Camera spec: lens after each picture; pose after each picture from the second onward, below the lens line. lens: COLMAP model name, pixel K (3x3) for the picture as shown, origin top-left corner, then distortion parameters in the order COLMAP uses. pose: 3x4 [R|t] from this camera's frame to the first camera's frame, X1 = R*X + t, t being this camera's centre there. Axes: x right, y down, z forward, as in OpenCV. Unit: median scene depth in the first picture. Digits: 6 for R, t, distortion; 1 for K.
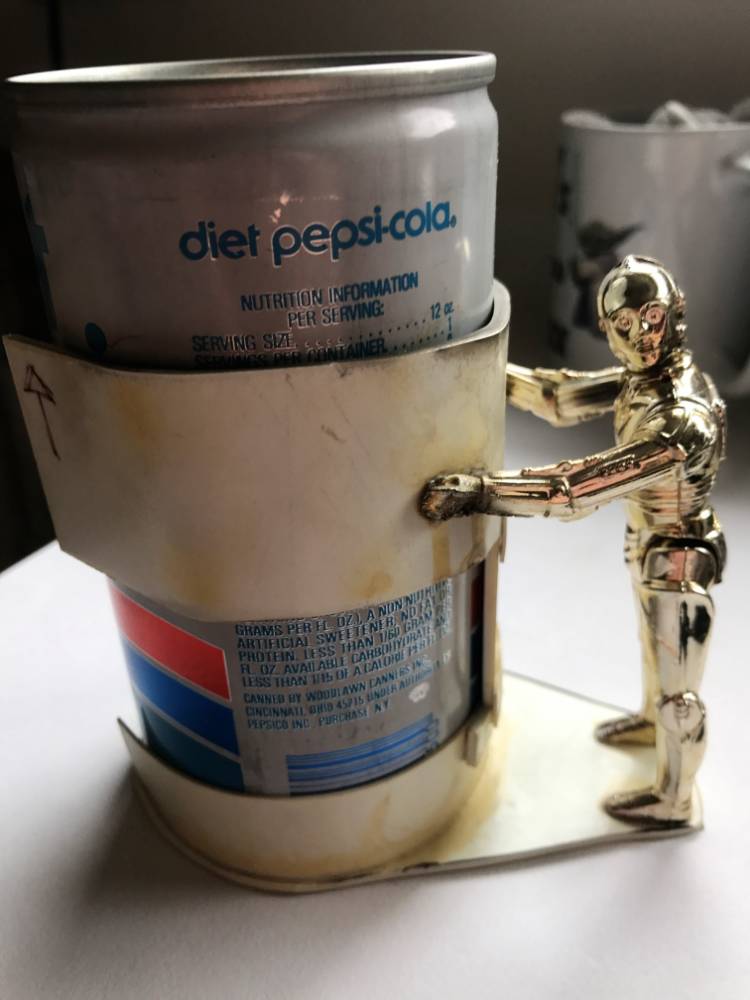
lens RADIAL K [[846.4, 0, 362.4], [0, 846.4, 500.5], [0, 0, 1]] dist [0.007724, -0.052912]
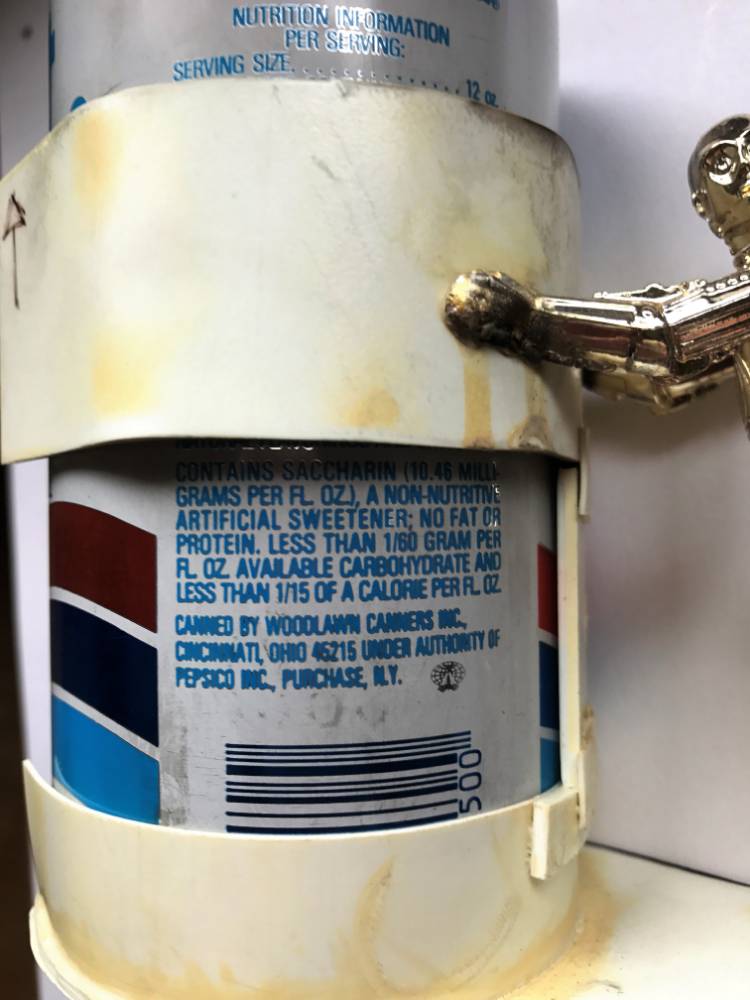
lens RADIAL K [[846.4, 0, 362.4], [0, 846.4, 500.5], [0, 0, 1]] dist [0.007724, -0.052912]
pose [[0.986228, 0.035968, -0.161430, 0.132788], [-0.109088, 0.875108, -0.471472, 0.548219], [0.124311, 0.482589, 0.866980, 0.487898]]
